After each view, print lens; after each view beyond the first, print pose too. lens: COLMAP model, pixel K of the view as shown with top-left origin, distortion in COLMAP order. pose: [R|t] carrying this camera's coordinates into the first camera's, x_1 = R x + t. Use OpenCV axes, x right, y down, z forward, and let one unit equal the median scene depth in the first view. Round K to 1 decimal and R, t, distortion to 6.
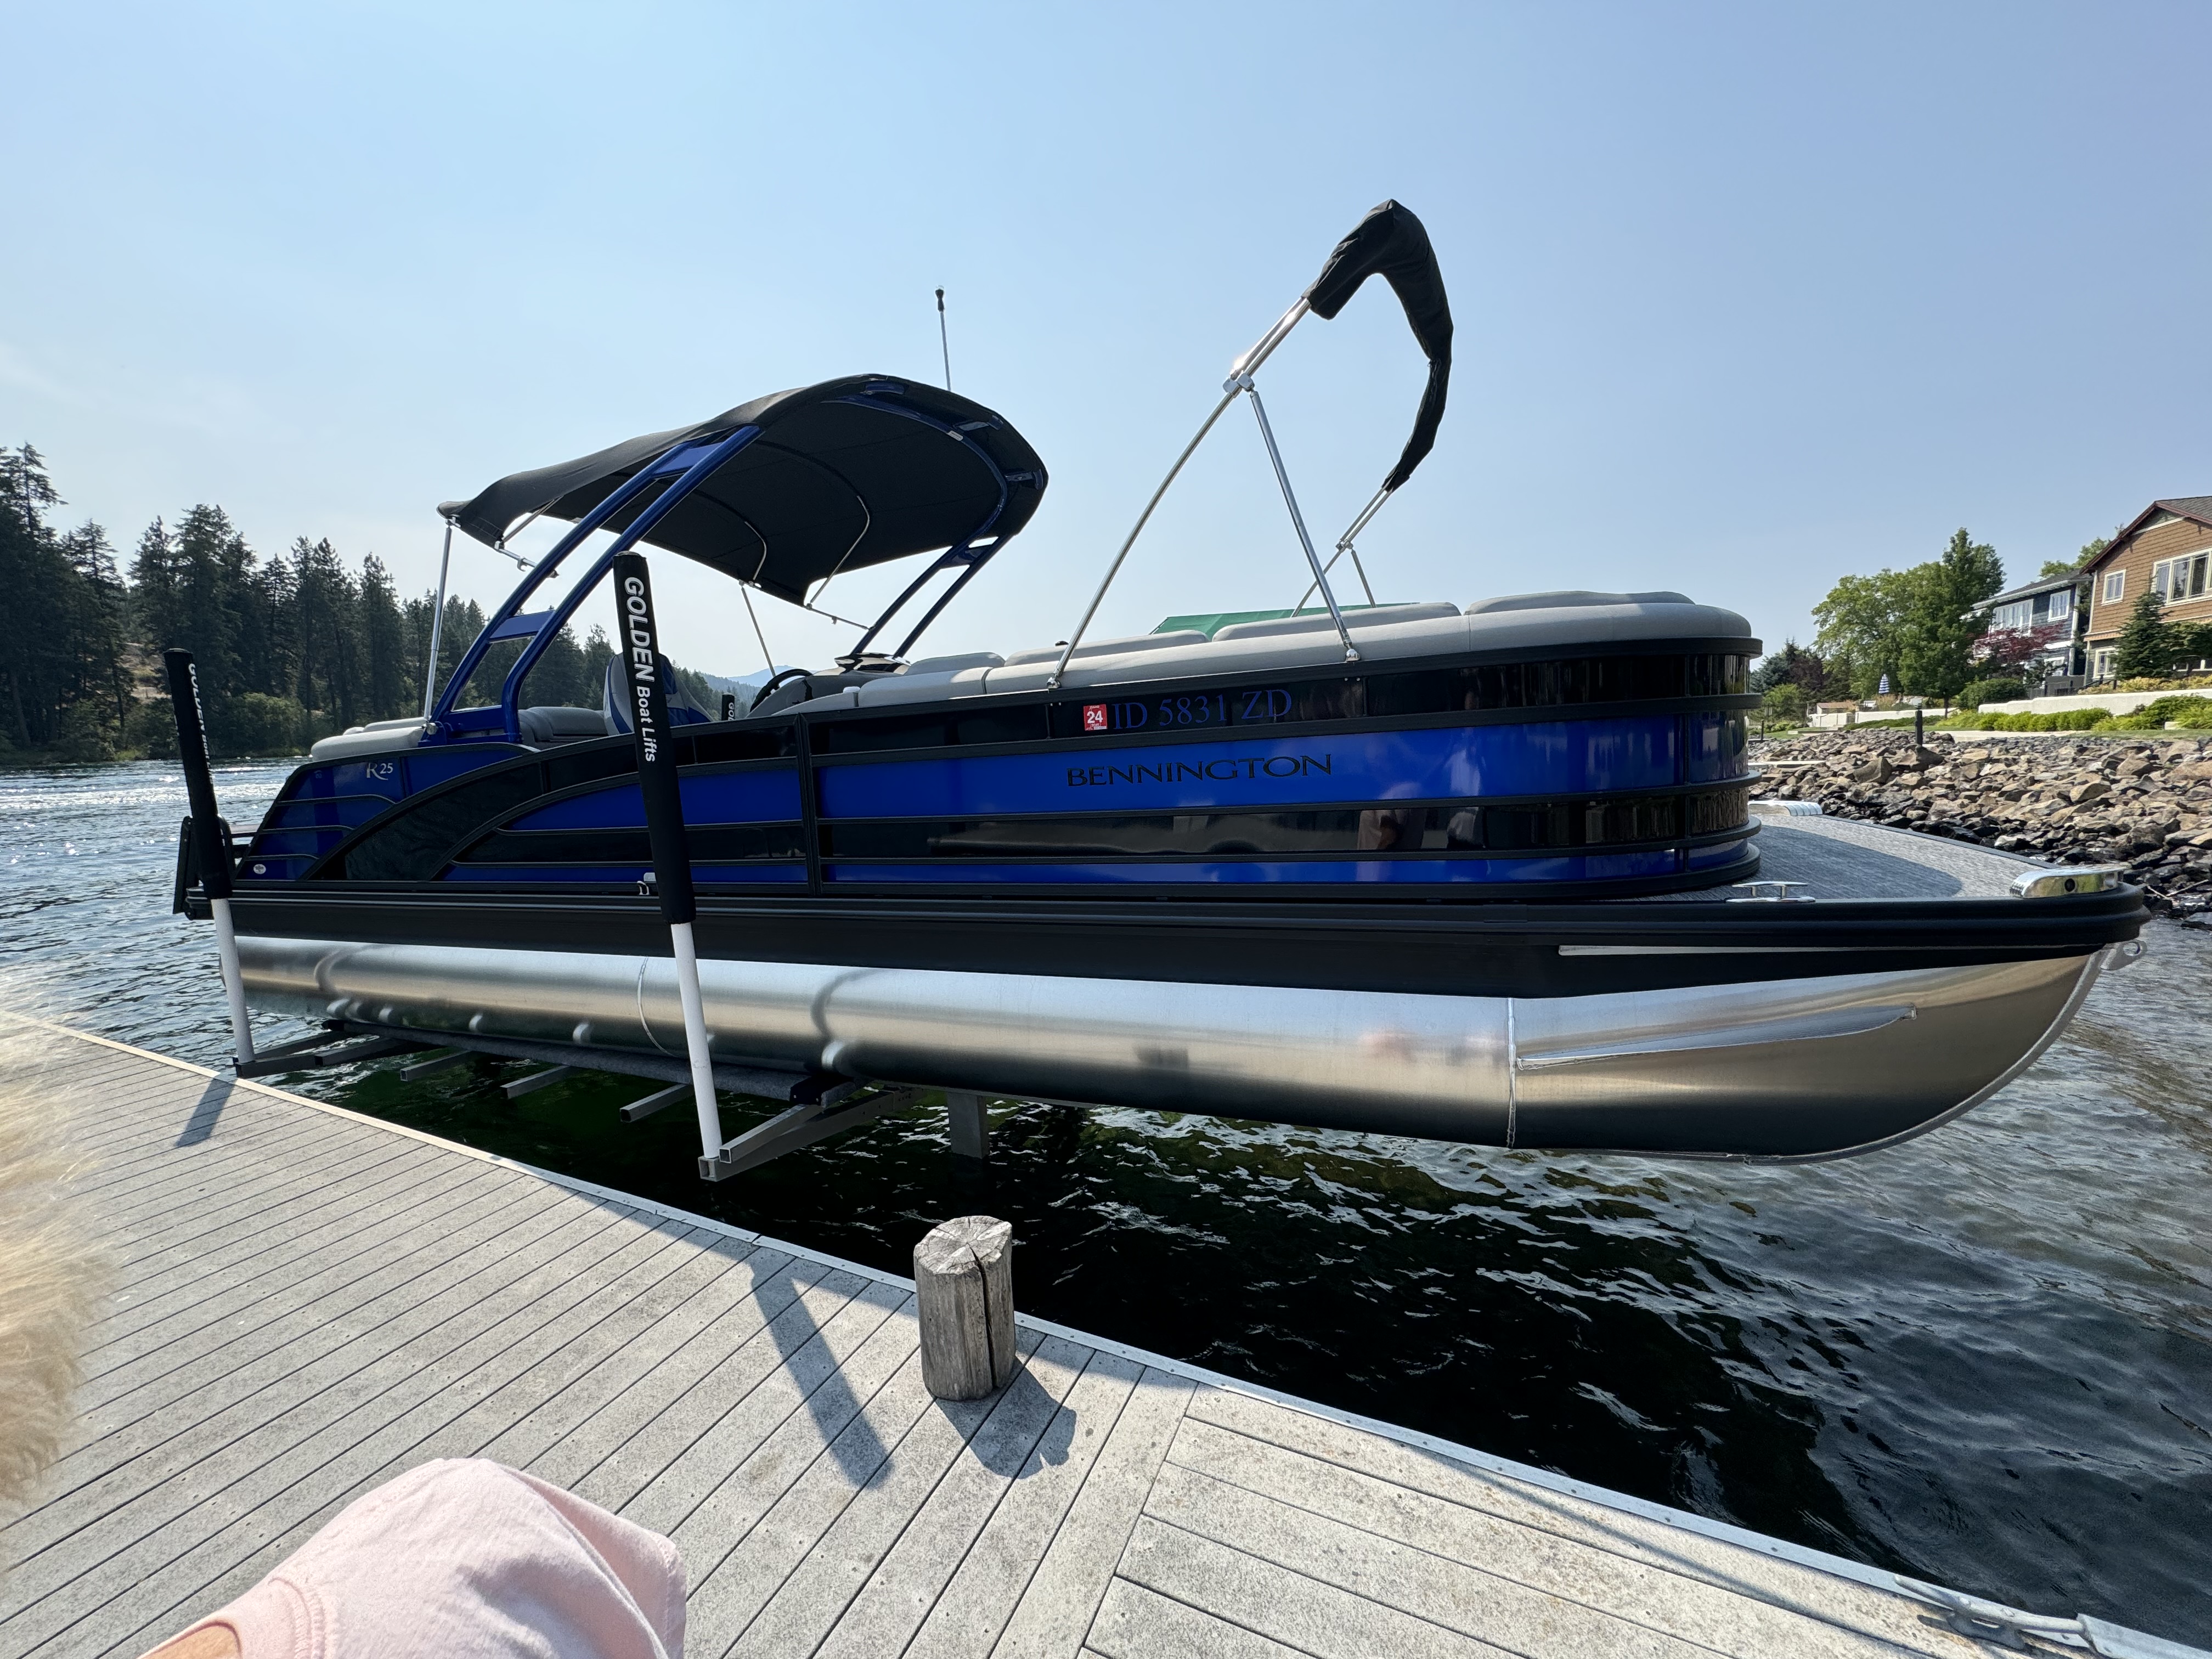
lens RADIAL K [[873.1, 0, 1106.0], [0, 873.1, 829.5], [0, 0, 1]] dist [-0.001739, -0.000187]
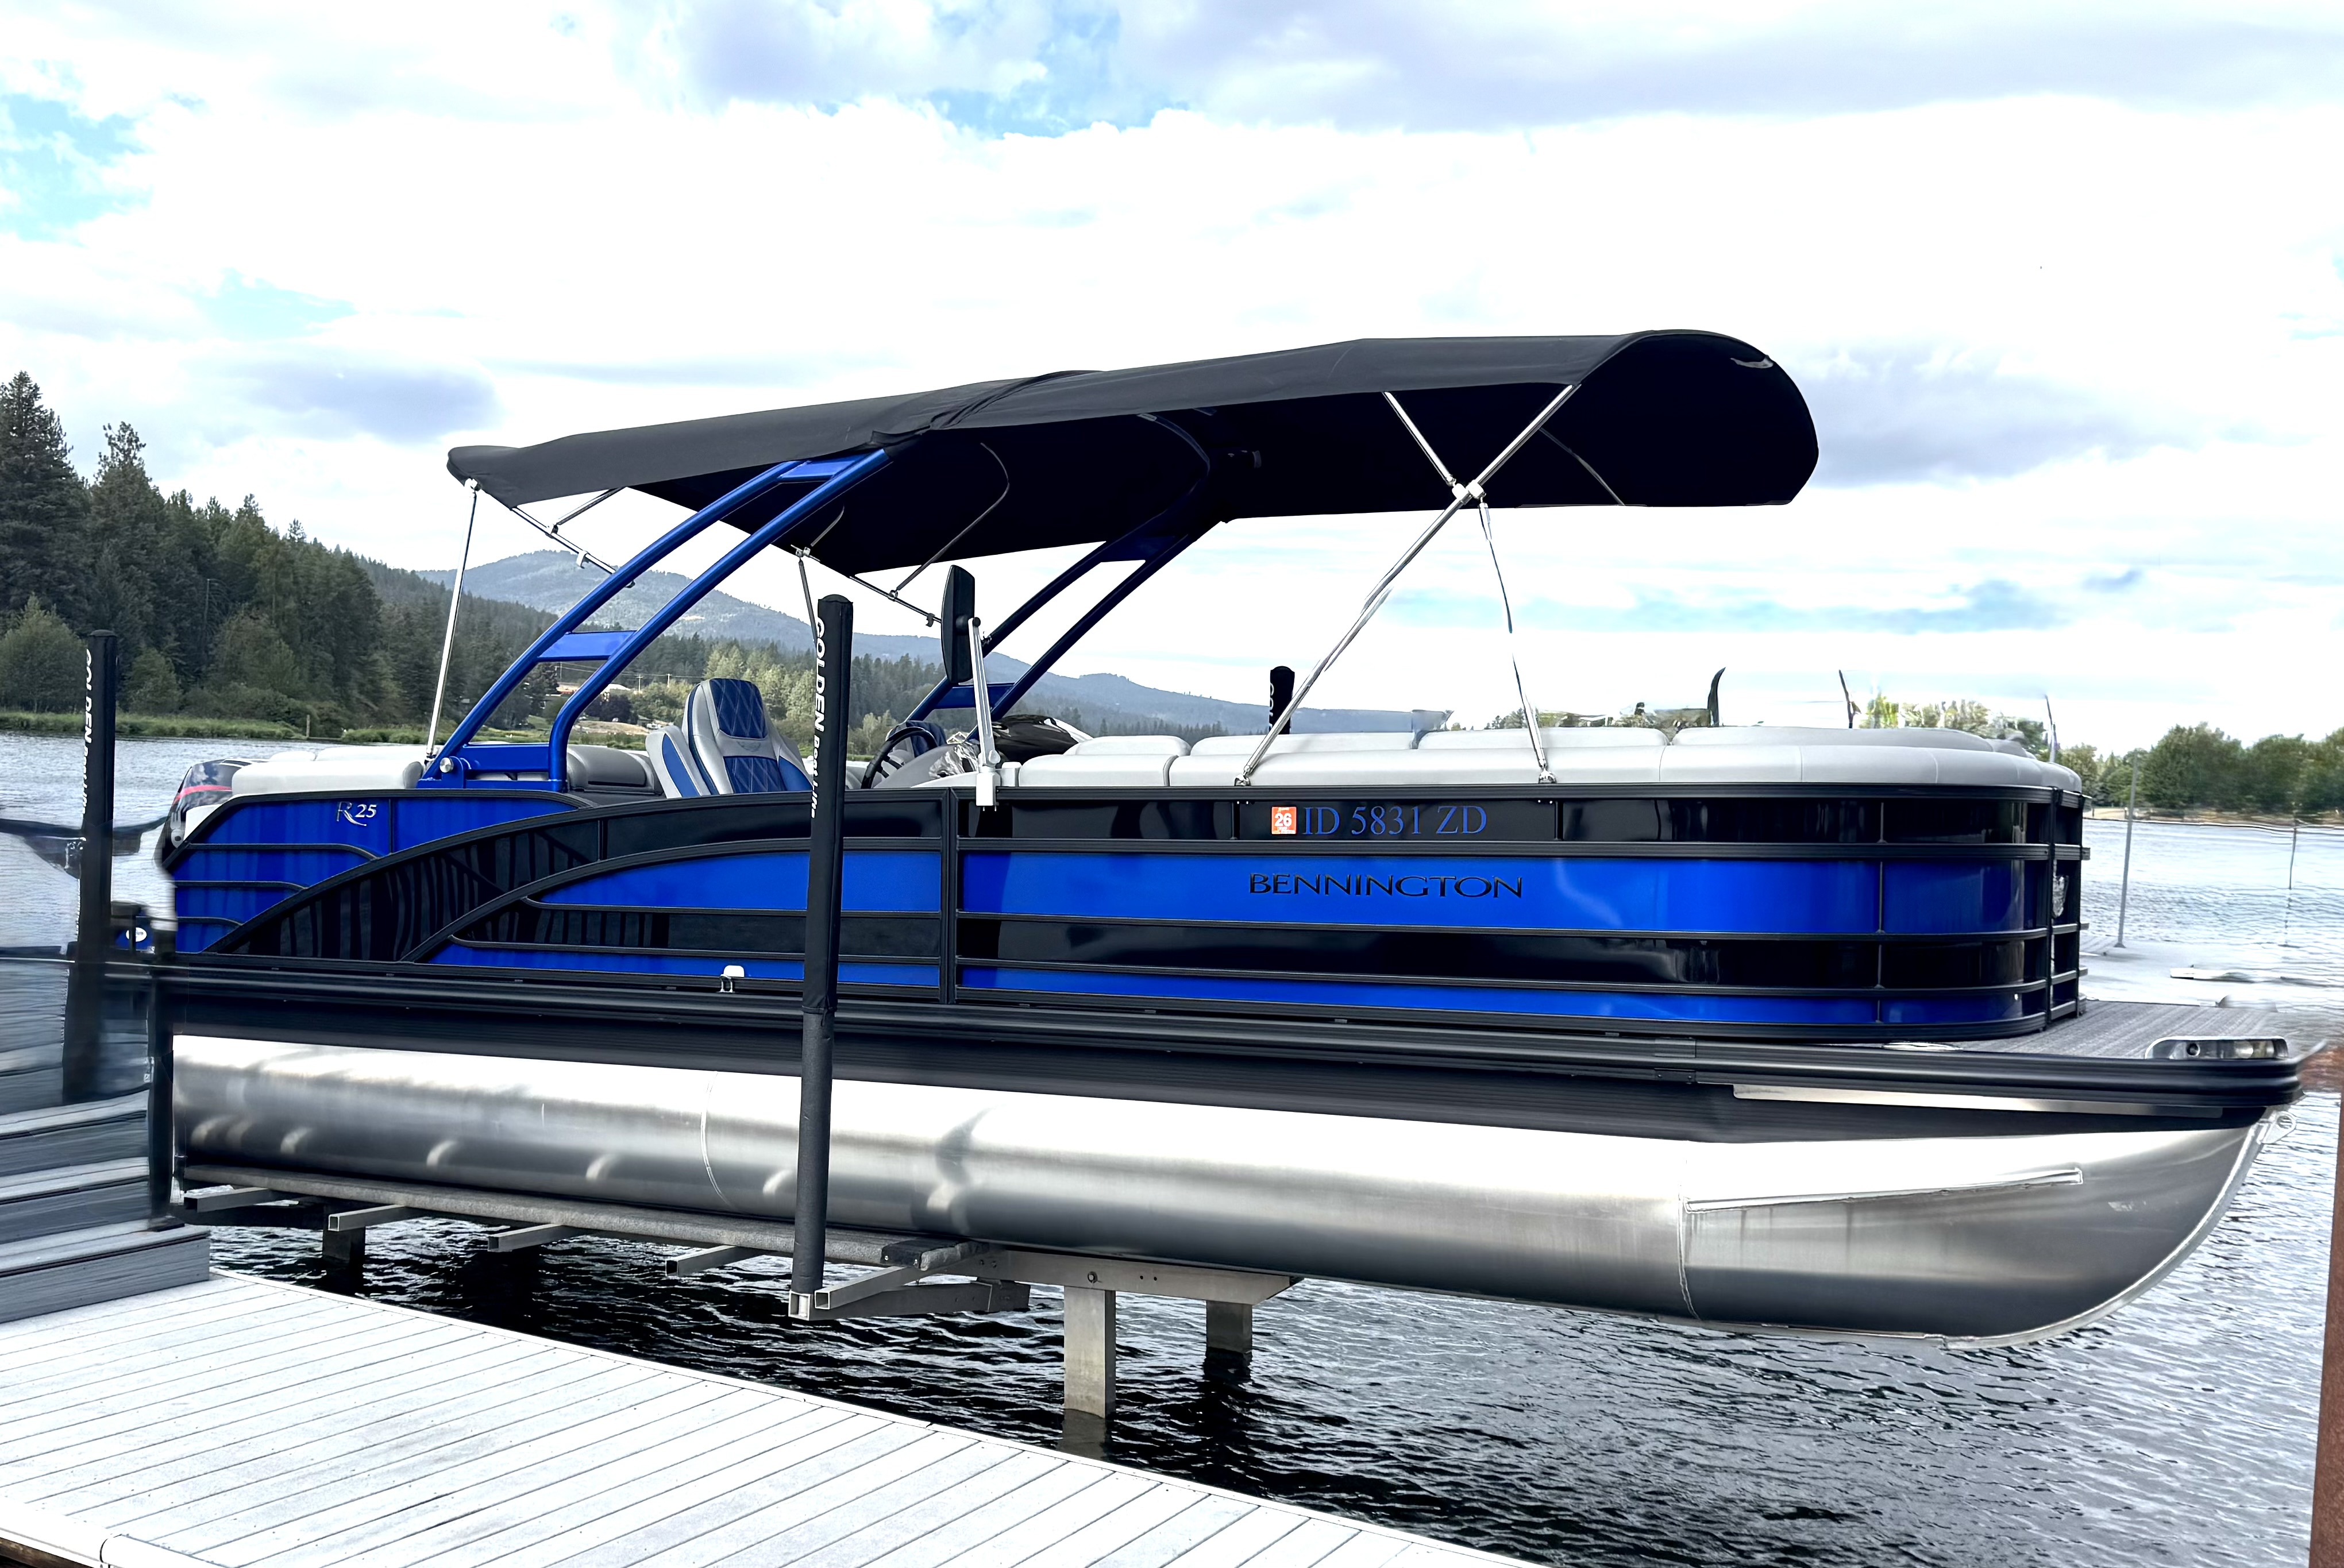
lens RADIAL K [[2214.0, 0, 1172.0], [0, 2214.0, 784.0], [0, 0, 1]] dist [0.000829, -0.000781]
pose [[0.993086, 0.058325, -0.101878, 0.083053], [-0.067198, 0.994030, -0.085954, 0.032947], [0.096257, 0.092206, 0.991077, -1.036830]]
